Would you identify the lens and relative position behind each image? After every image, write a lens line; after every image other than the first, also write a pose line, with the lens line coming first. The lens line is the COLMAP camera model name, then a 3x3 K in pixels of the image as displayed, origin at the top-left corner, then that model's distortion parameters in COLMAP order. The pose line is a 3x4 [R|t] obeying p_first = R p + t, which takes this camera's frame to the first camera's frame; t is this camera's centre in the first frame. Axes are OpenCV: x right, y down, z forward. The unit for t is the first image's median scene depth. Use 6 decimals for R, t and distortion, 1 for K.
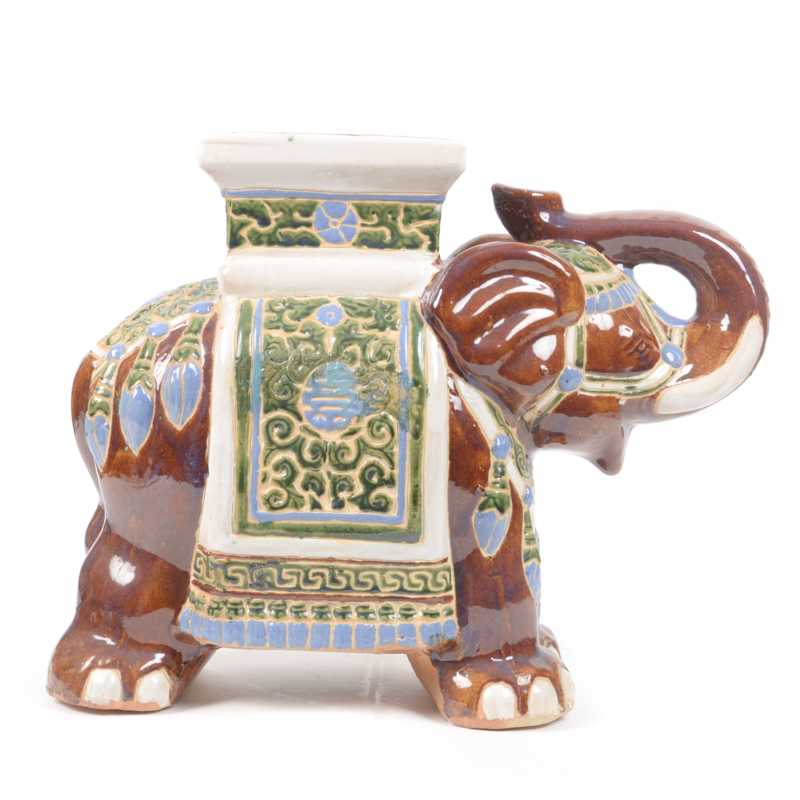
lens RADIAL K [[2017.5, 0, 399.7], [0, 2017.5, 399.0], [0, 0, 1]] dist [-0.059218, 0.000000]
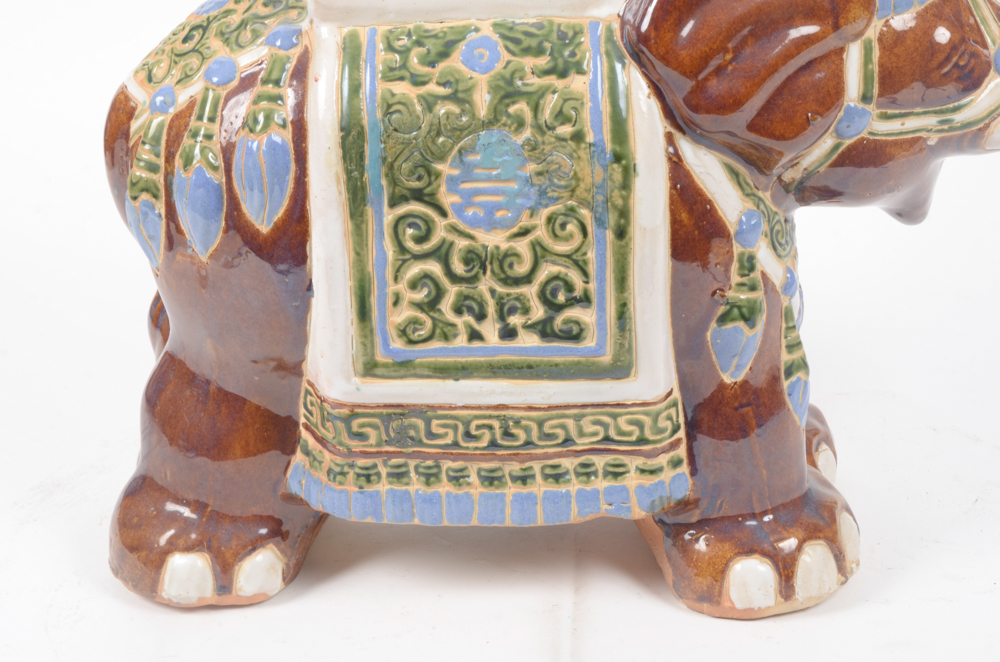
lens RADIAL K [[2334.8, 0, 484.4], [0, 2334.8, 336.2], [0, 0, 1]] dist [0.065861, 0.000000]
pose [[0.997840, -0.038724, -0.053061, 0.002904], [0.053130, 0.950790, 0.305248, -0.182712], [0.038630, -0.307408, 0.950794, 0.254651]]
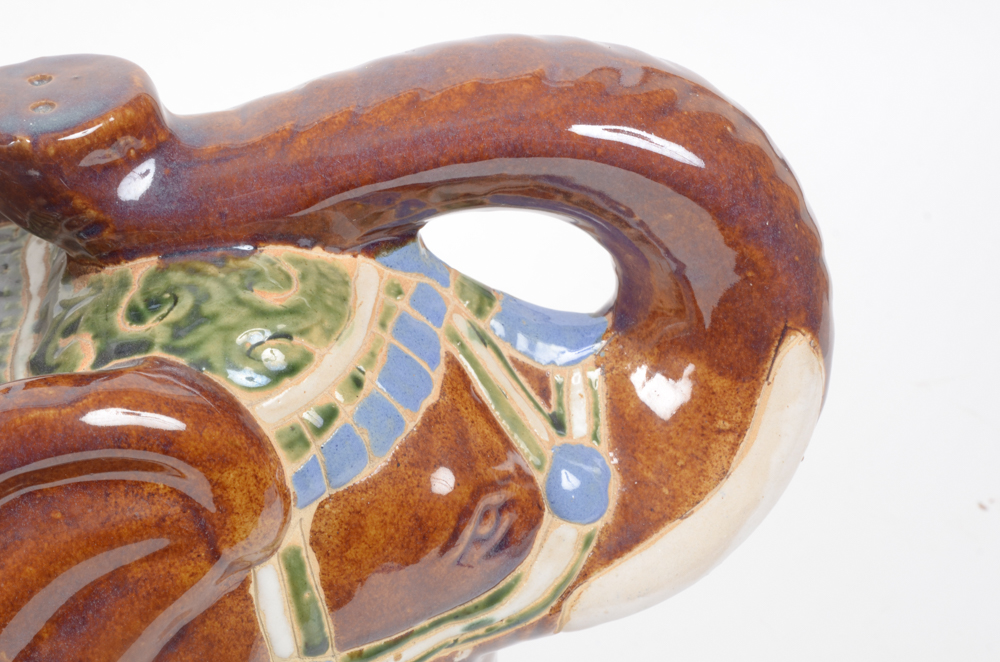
lens RADIAL K [[2060.1, 0, 502.9], [0, 2060.1, 334.7], [0, 0, 1]] dist [-0.011500, 0.000000]
pose [[0.974702, -0.221284, 0.031469, 0.120955], [0.184391, 0.875670, 0.446321, -0.211240], [-0.126320, -0.429227, 0.894319, 0.716523]]
